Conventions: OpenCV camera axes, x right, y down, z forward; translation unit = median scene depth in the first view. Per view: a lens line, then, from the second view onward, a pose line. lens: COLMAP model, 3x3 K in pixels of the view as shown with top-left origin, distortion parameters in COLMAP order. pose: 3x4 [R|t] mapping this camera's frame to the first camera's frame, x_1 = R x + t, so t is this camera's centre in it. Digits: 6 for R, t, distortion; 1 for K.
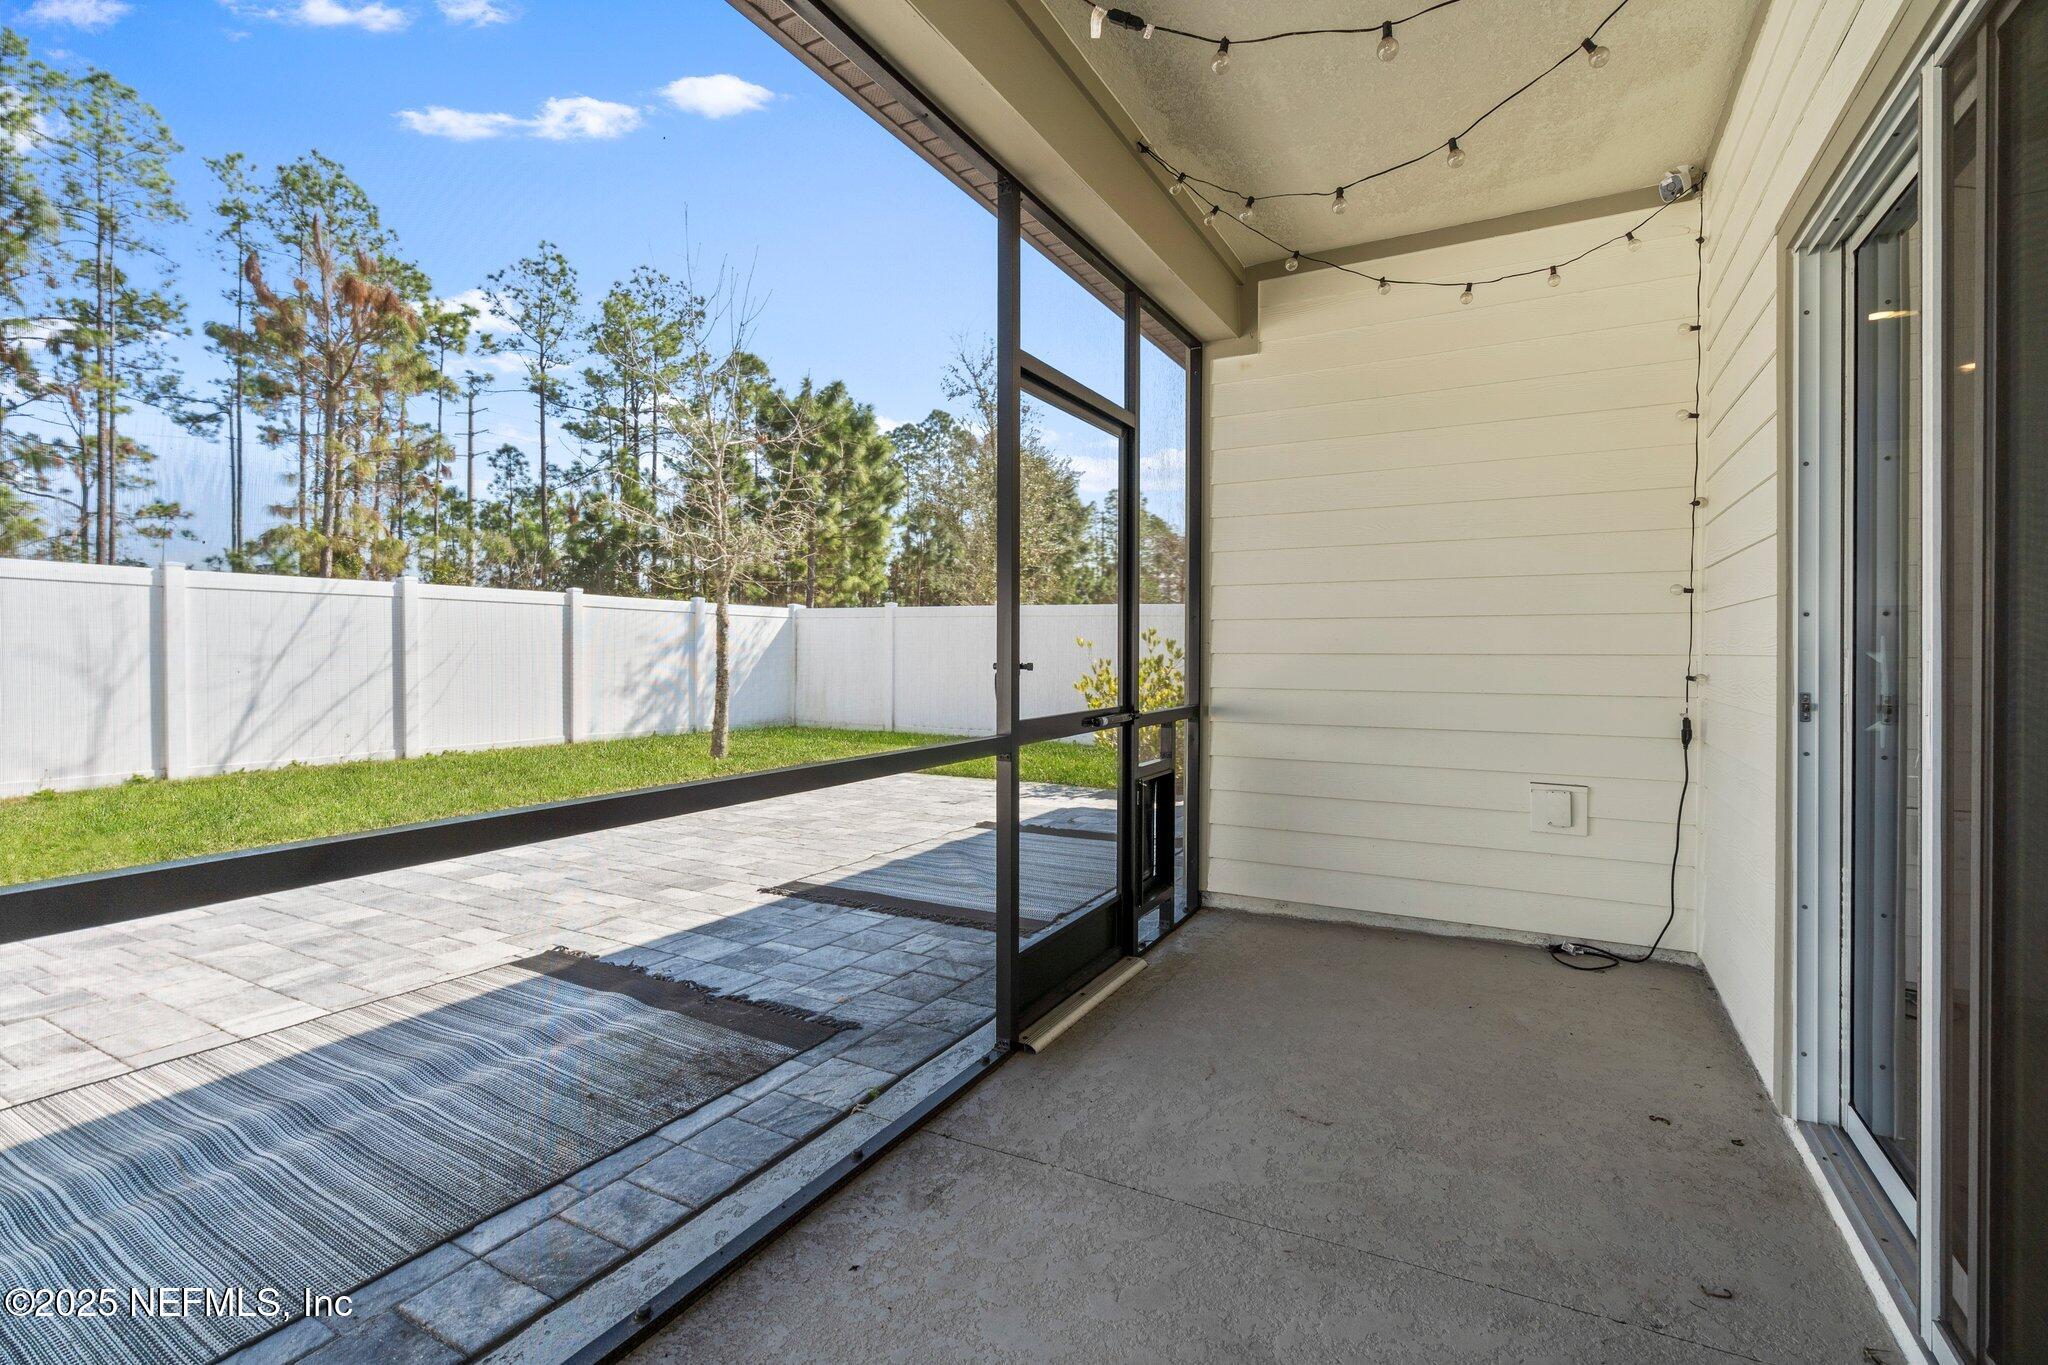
lens RADIAL K [[952.9, 0, 1019.5], [0, 952.9, 669.8], [0, 0, 1]] dist [-0.009934, 0.004023]
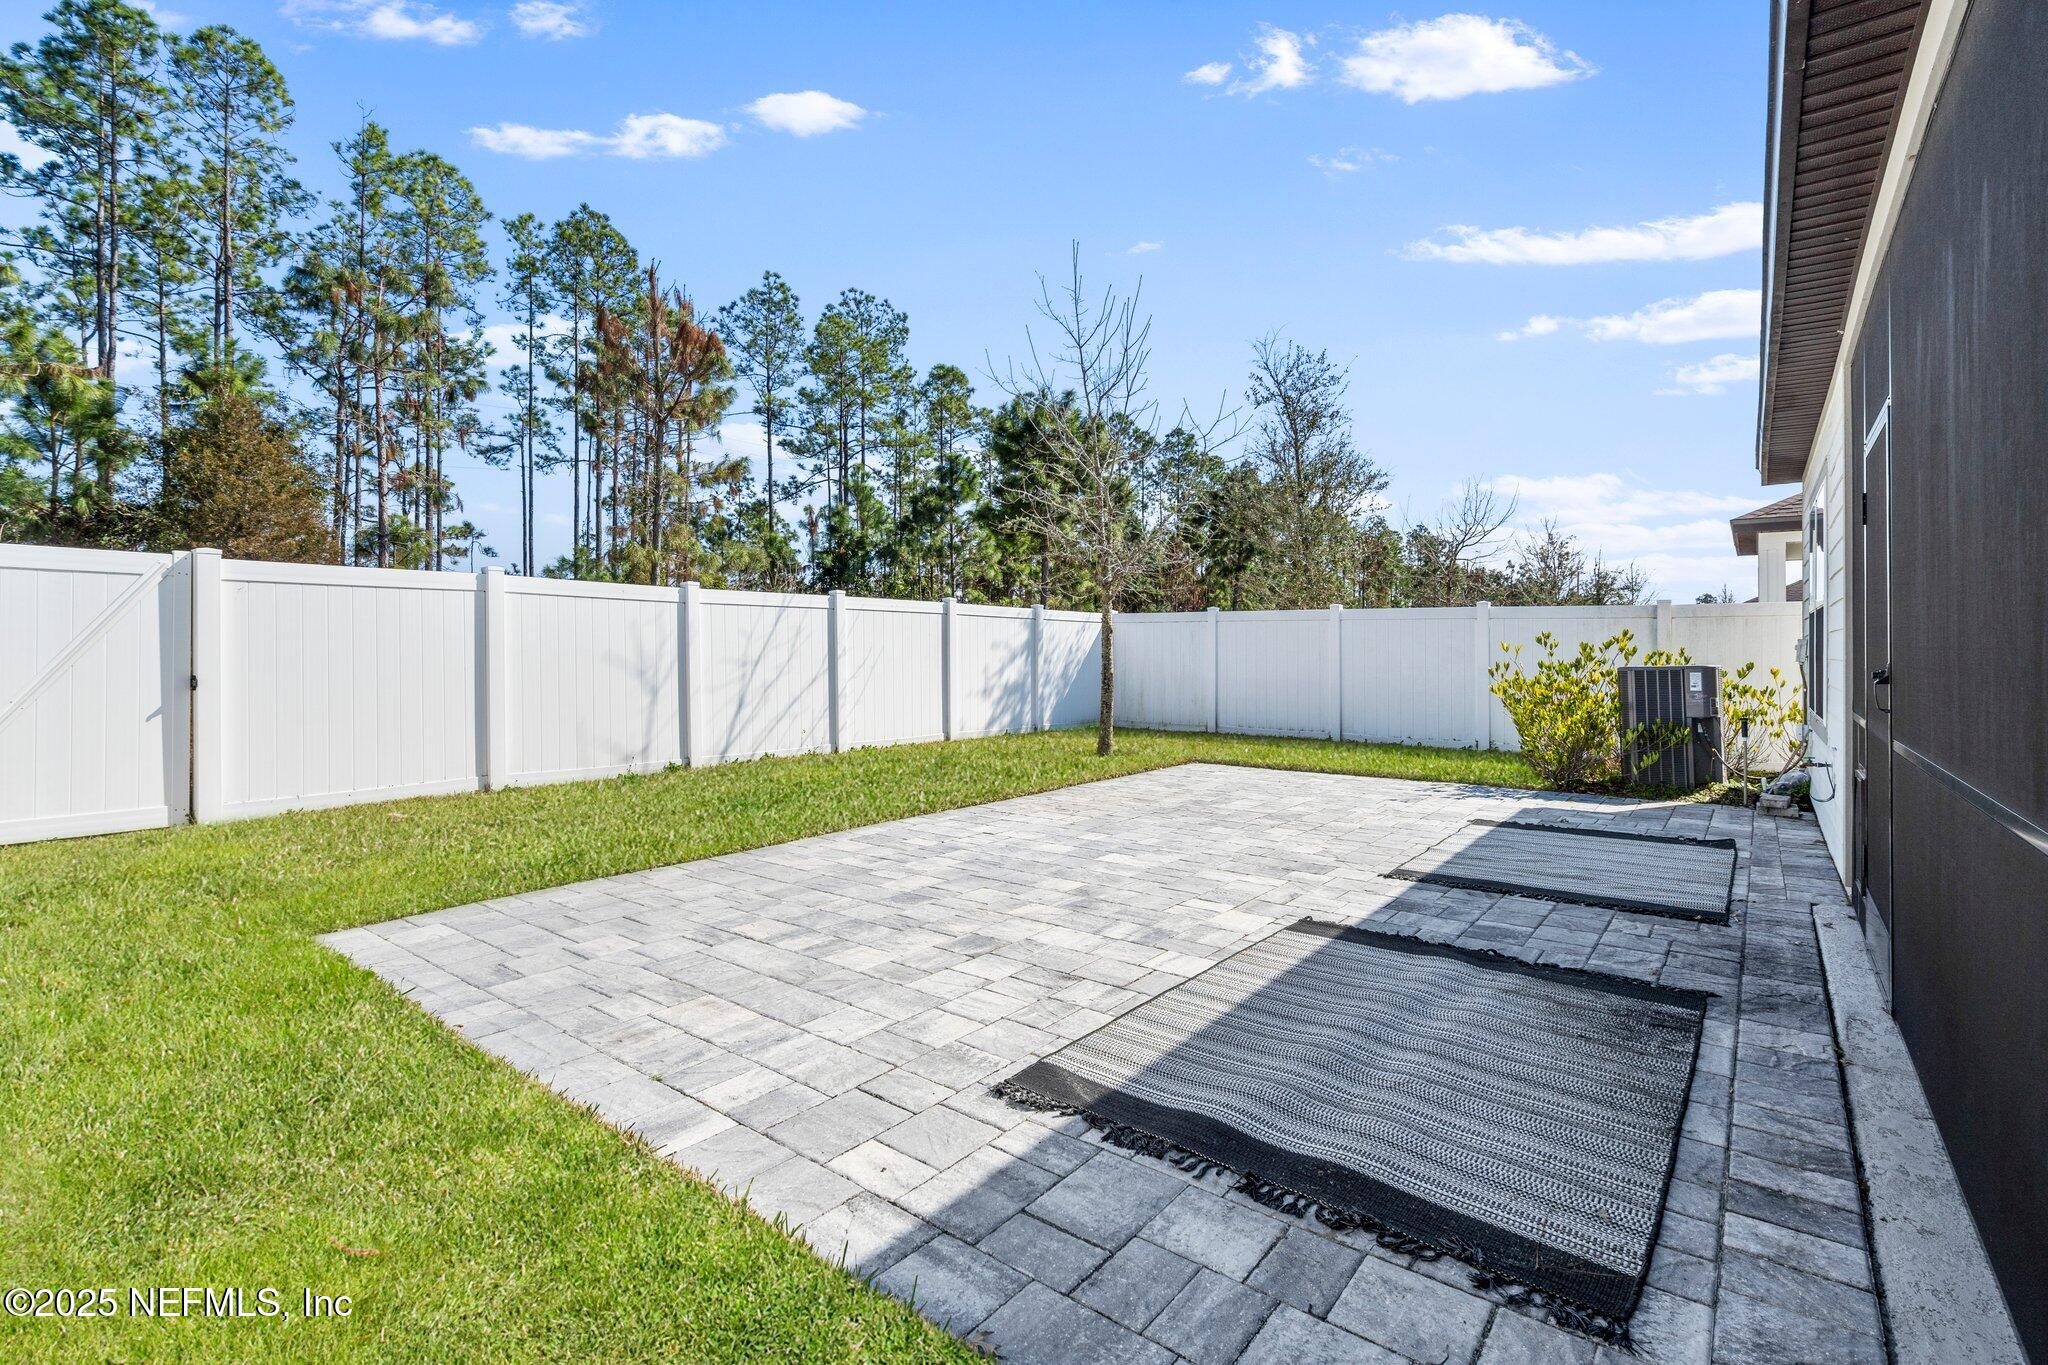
lens RADIAL K [[952.9, 0, 1017.5], [0, 952.9, 668.5], [0, 0, 1]] dist [-0.009934, 0.004023]
pose [[0.985740, 0.000137, -0.168274, -0.151244], [-0.000534, 0.999997, -0.002320, -0.001741], [0.168273, 0.002377, 0.985738, -0.047174]]
